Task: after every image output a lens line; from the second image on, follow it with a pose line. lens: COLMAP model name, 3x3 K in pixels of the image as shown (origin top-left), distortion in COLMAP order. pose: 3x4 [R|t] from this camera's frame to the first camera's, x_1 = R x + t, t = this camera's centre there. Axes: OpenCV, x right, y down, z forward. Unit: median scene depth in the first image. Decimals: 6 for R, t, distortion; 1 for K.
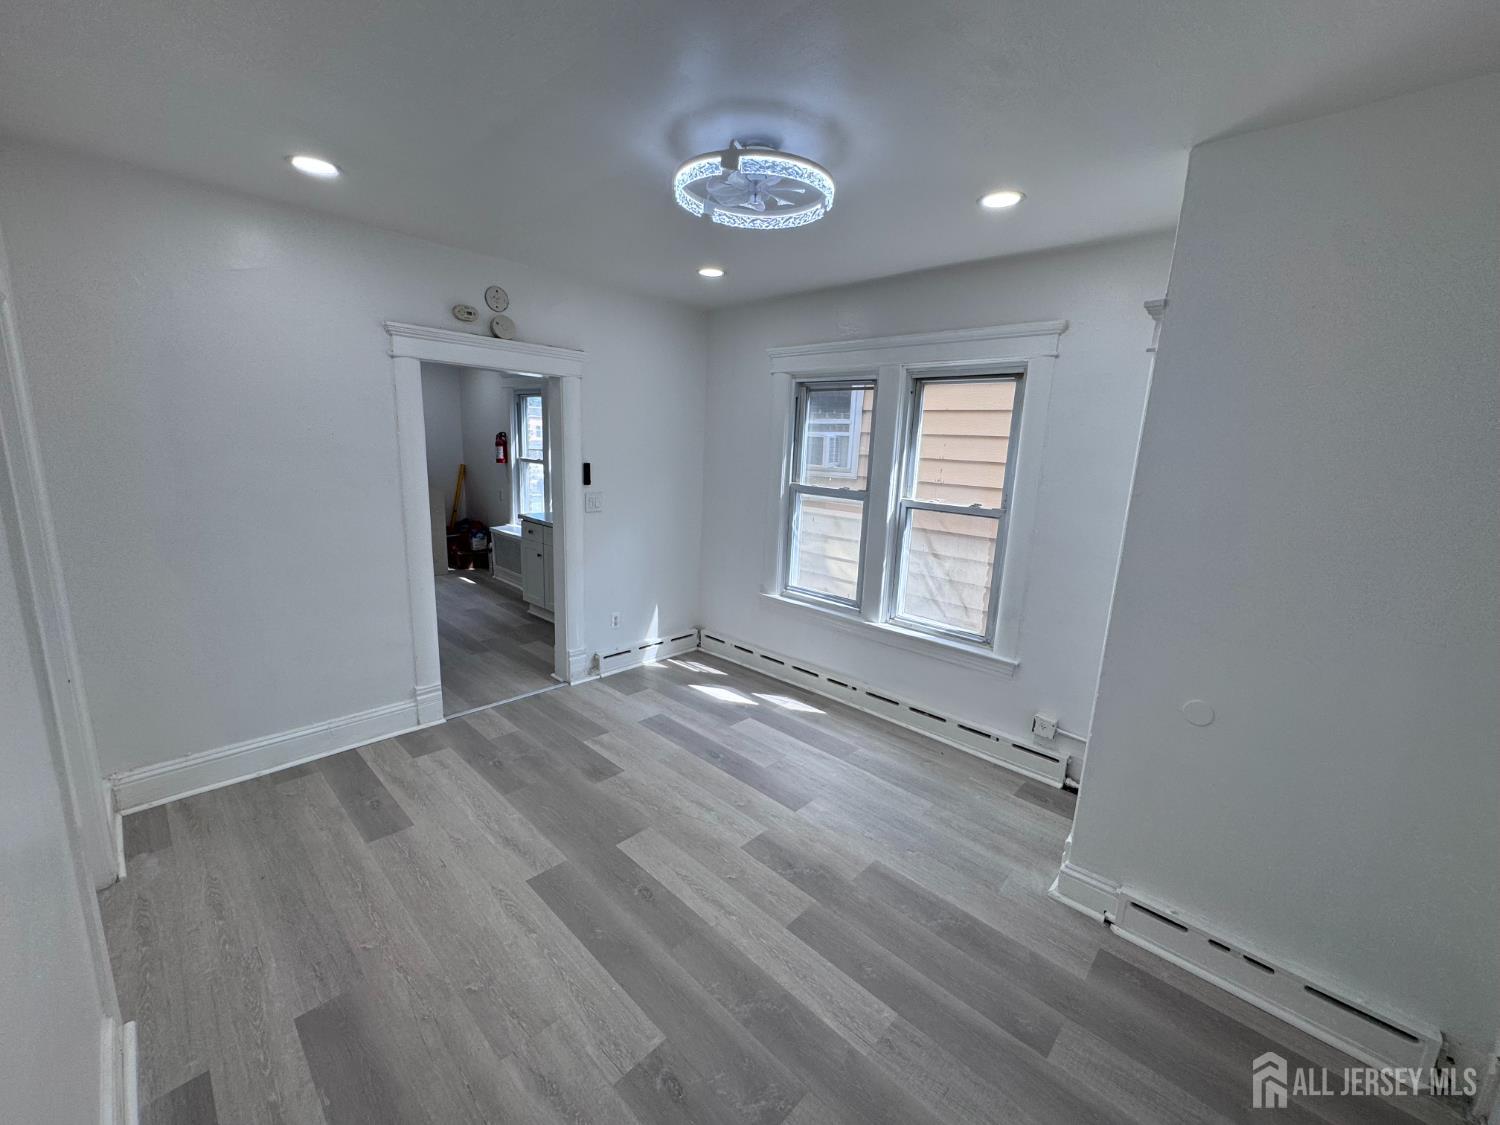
lens RADIAL K [[600.2, 0, 747.3], [0, 600.2, 556.5], [0, 0, 1]] dist [-0.003619, 0.001217]
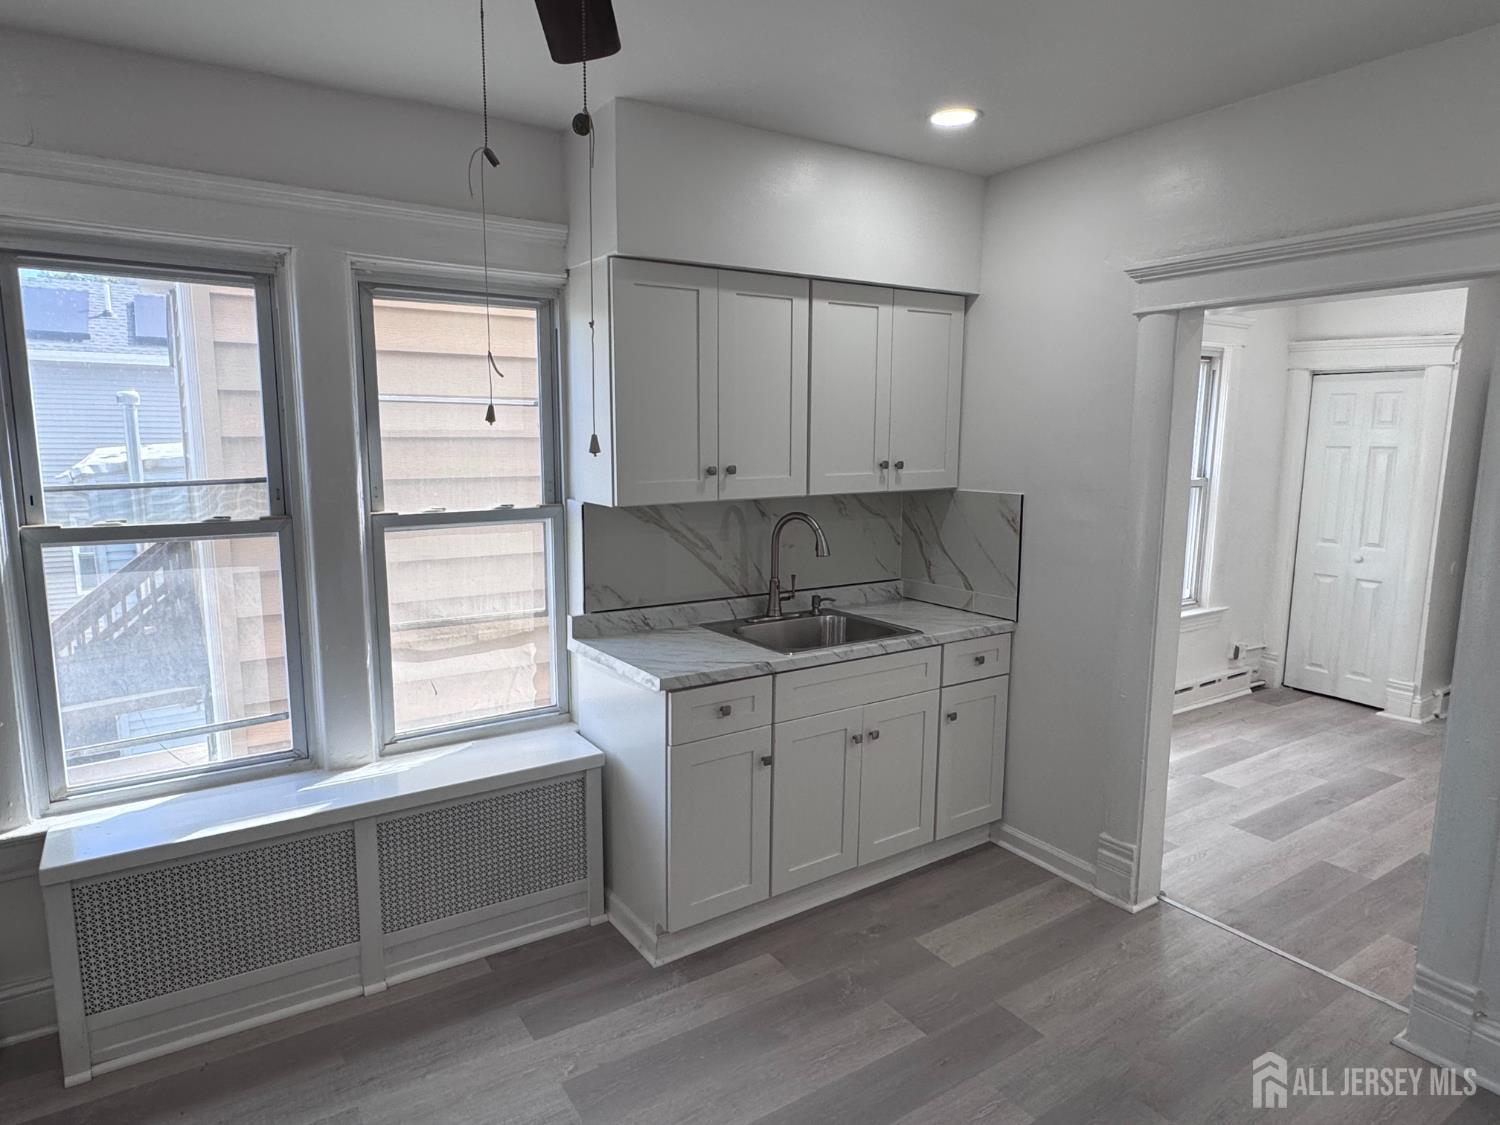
lens RADIAL K [[889.4, 0, 738.9], [0, 889.4, 562.1], [0, 0, 1]] dist [-0.001034, 0.000568]
pose [[0.242288, -0.179424, 0.953469, -0.924115], [0.195329, 0.971649, 0.133210, -0.209621], [-0.950338, 0.153965, 0.270466, 0.945713]]
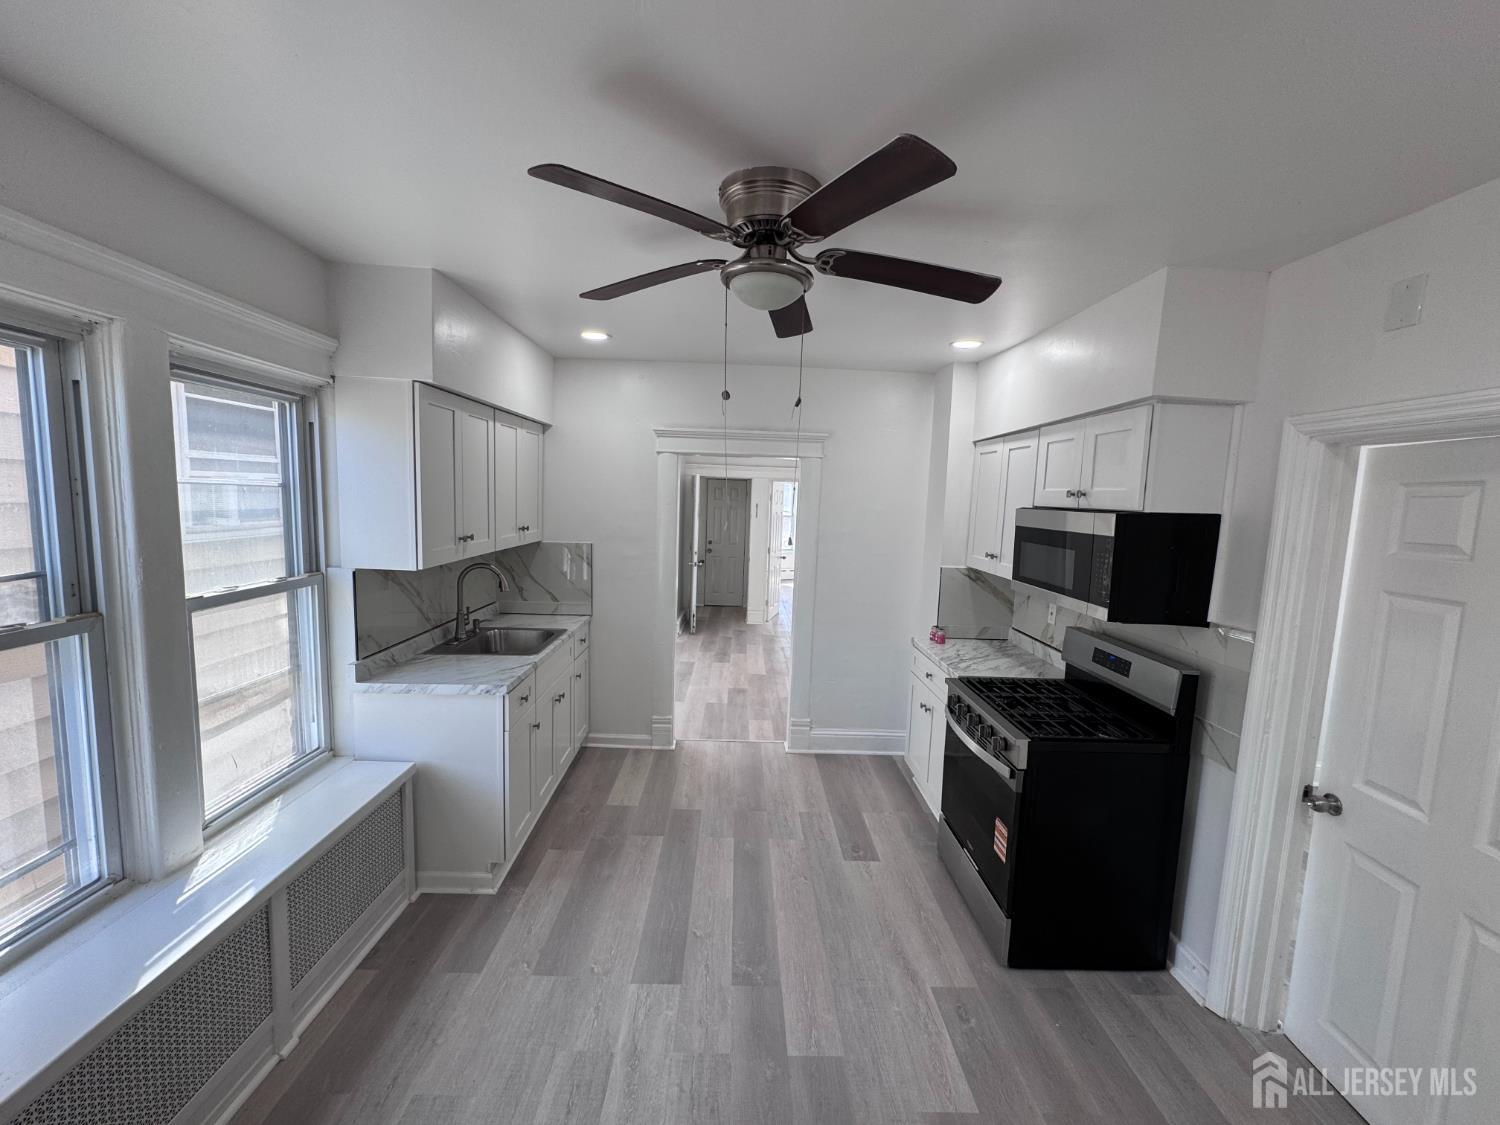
lens RADIAL K [[600.2, 0, 749.2], [0, 600.2, 563.7], [0, 0, 1]] dist [-0.003619, 0.001217]
pose [[-0.692478, -0.142174, 0.707291, -0.937941], [0.079692, 0.959315, 0.270857, -0.305400], [-0.717024, 0.243928, -0.652974, 1.308679]]
